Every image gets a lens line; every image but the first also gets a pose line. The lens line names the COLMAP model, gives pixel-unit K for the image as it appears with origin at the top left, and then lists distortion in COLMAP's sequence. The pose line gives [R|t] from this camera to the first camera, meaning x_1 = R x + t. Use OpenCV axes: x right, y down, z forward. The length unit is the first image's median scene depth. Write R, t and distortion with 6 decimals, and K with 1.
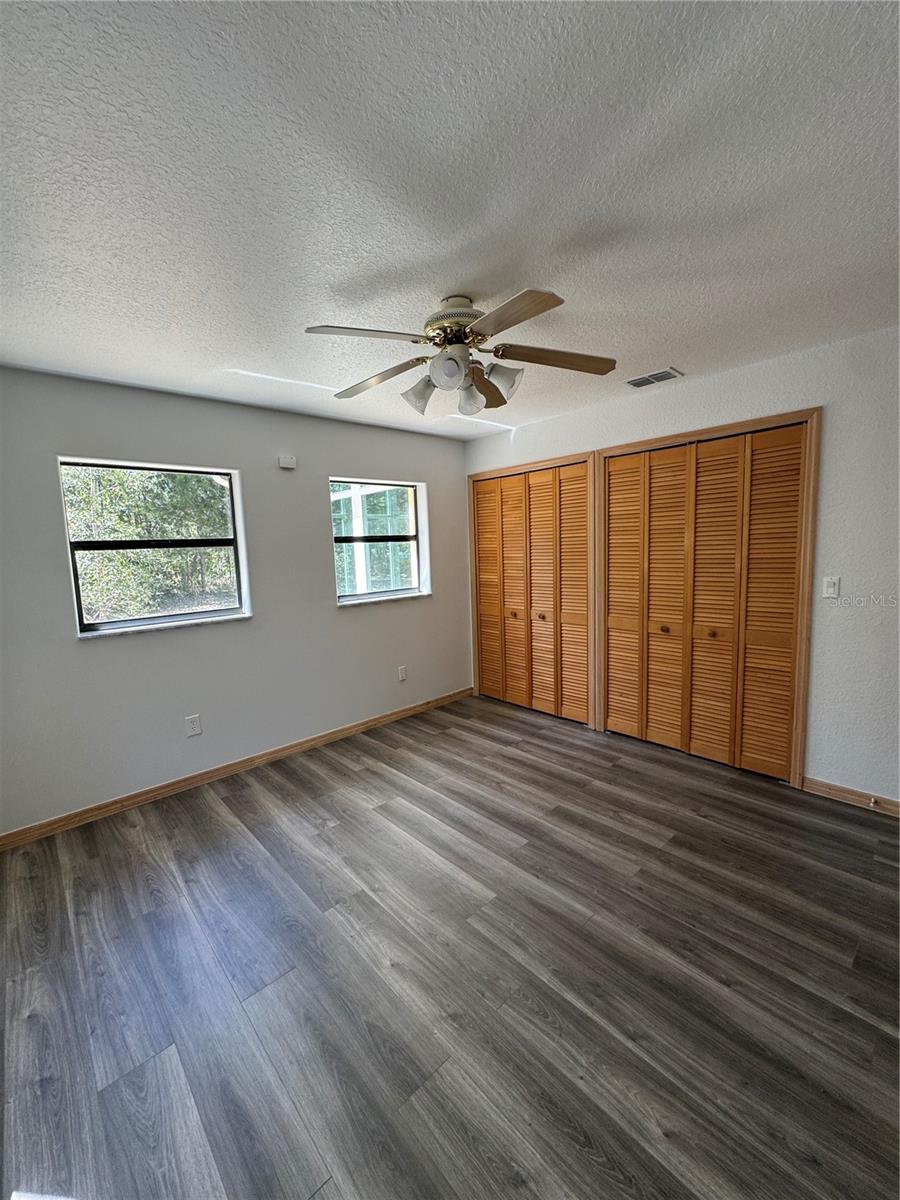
lens RADIAL K [[481.7, 0, 450.7], [0, 481.7, 601.8], [0, 0, 1]] dist [-0.001971, 0.000345]
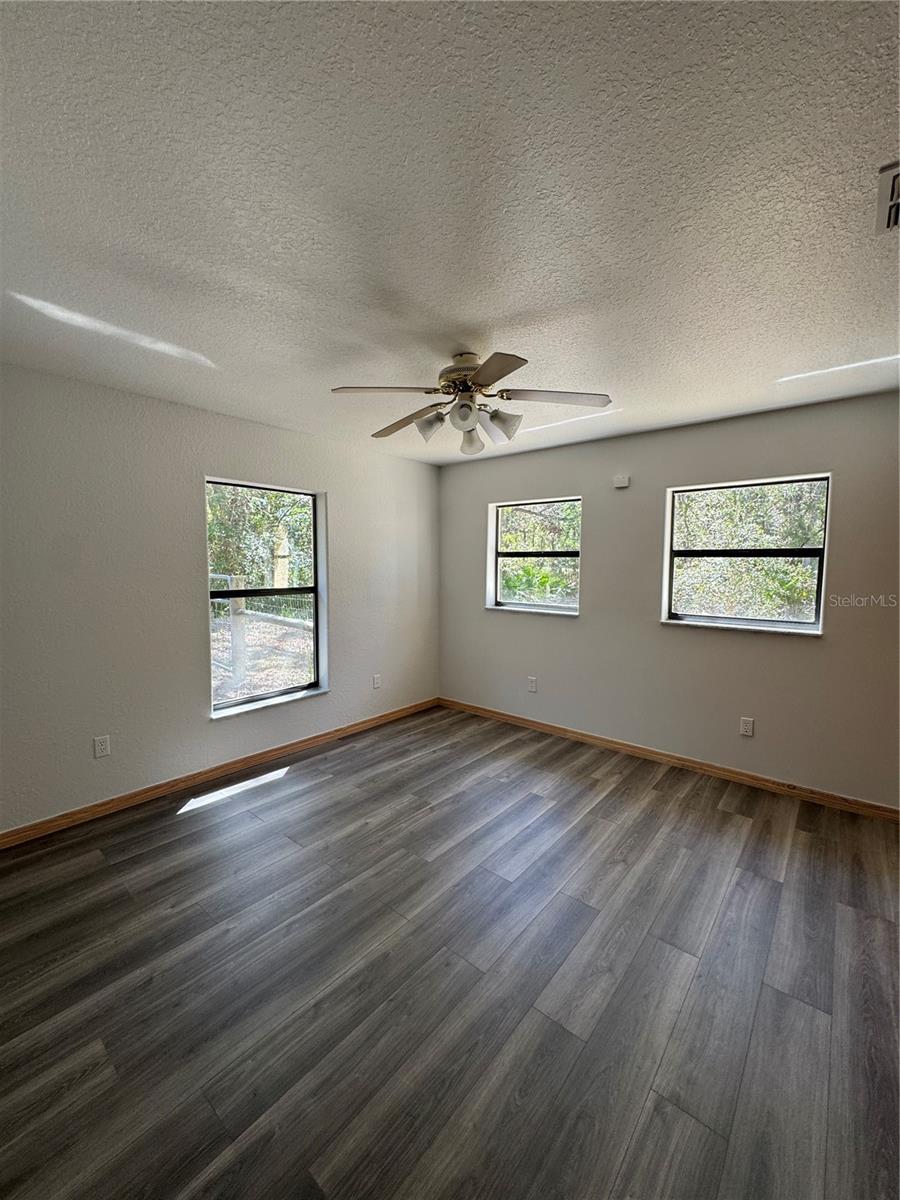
lens RADIAL K [[482.8, 0, 447.9], [0, 482.8, 599.2], [0, 0, 1]] dist [-0.001955, -0.000171]
pose [[0.125213, 0.113018, -0.985672, 0.821676], [-0.128851, 0.986929, 0.096794, -0.094242], [0.983727, 0.114885, 0.138139, 0.563877]]
